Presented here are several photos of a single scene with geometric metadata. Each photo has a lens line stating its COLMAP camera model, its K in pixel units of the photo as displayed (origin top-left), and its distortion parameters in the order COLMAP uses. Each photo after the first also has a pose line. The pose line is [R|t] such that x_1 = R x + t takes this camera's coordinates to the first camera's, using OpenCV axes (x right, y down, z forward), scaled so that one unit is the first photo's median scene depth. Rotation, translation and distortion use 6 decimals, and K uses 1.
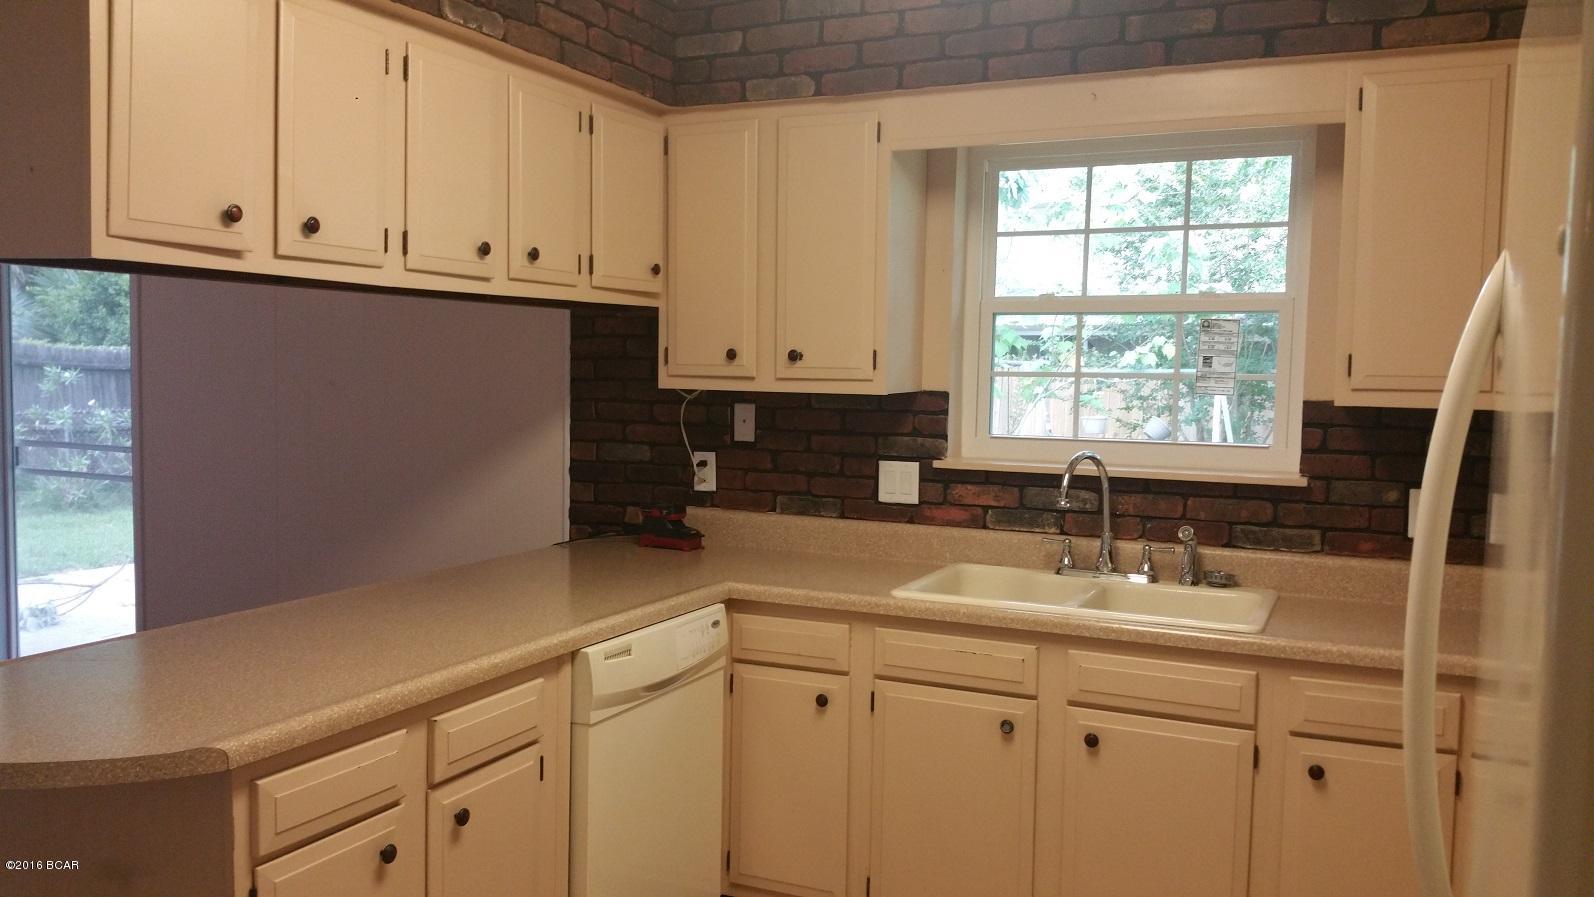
lens RADIAL K [[1262.1, 0, 797.0], [0, 1262.1, 448.5], [0, 0, 1]] dist [0.004816, -0.002794]
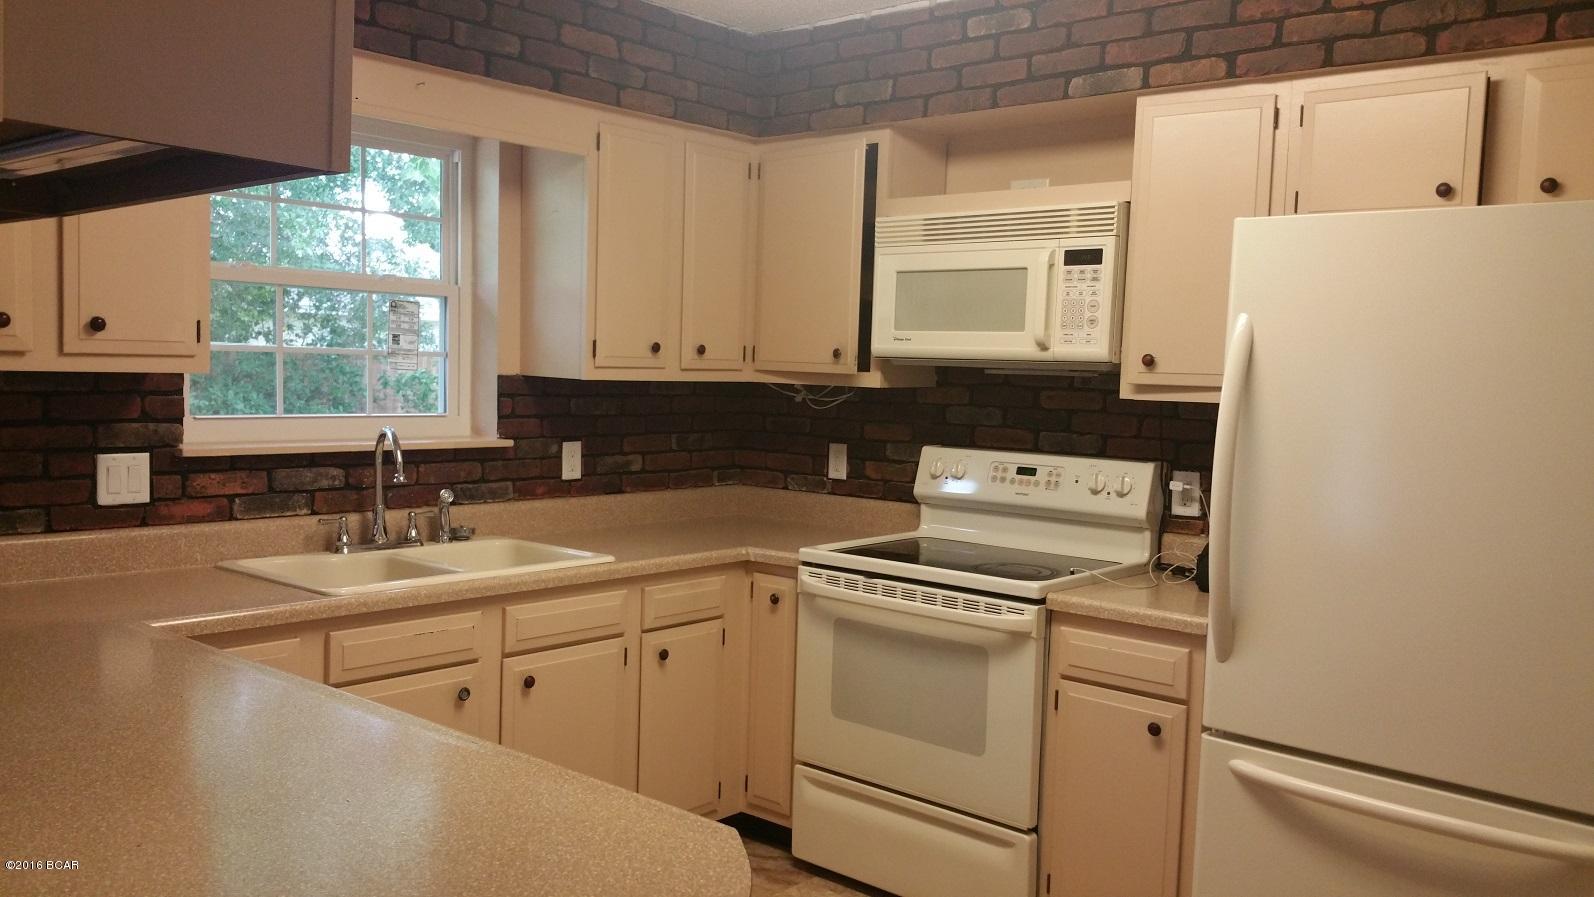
lens RADIAL K [[1262.1, 0, 797.0], [0, 1262.1, 448.5], [0, 0, 1]] dist [0.004816, -0.002794]
pose [[0.269895, -0.070028, 0.960340, -0.617896], [0.033938, 0.997424, 0.063194, -0.031538], [-0.962291, 0.015536, 0.271577, 0.371065]]
